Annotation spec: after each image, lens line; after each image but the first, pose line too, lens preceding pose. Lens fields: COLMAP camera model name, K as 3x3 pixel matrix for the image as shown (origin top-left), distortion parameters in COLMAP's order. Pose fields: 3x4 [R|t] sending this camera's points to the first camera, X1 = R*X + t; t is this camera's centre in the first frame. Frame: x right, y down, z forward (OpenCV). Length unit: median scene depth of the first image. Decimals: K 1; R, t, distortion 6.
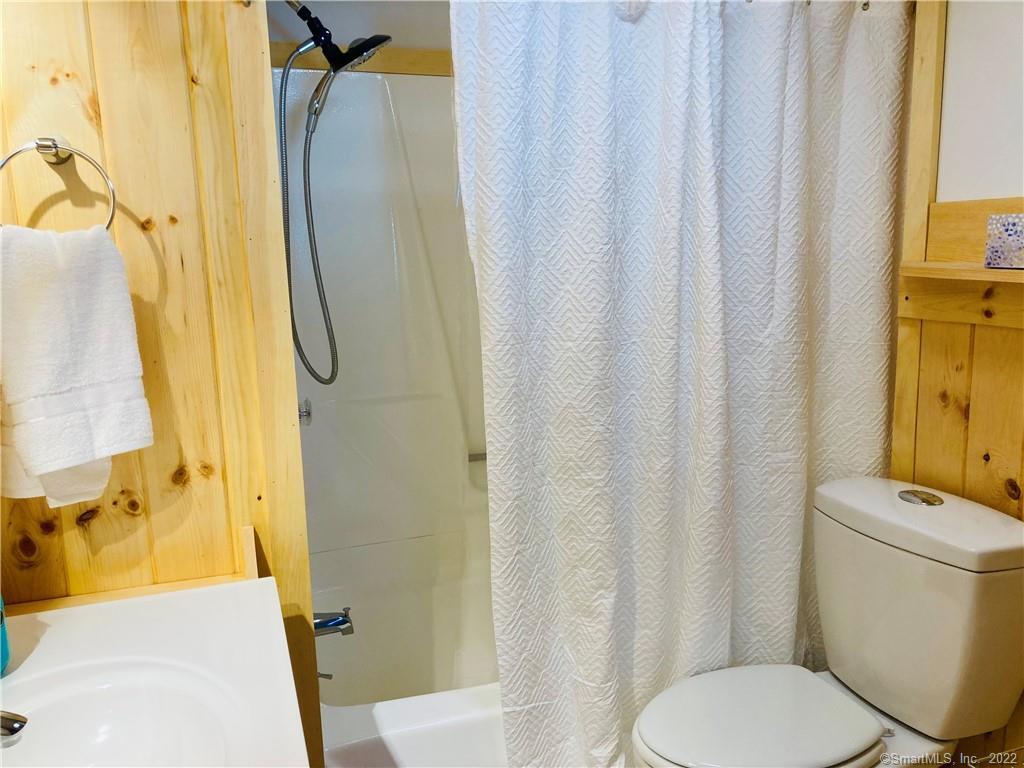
lens RADIAL K [[833.8, 0, 511.1], [0, 833.8, 382.8], [0, 0, 1]] dist [0.035776, -0.037314]
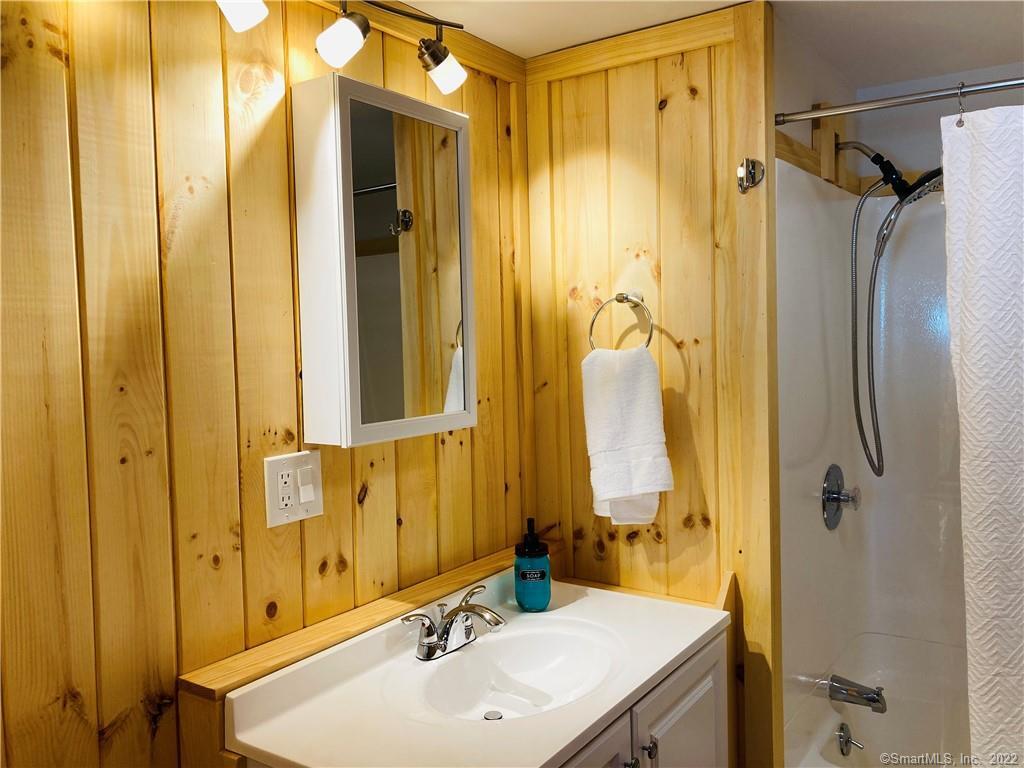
lens RADIAL K [[833.8, 0, 506.8], [0, 833.8, 380.4], [0, 0, 1]] dist [0.035776, -0.037314]
pose [[0.603724, 0.059715, -0.794954, 0.532333], [-0.129193, 0.991337, -0.023648, -0.051369], [0.786656, 0.116979, 0.606209, -0.114170]]
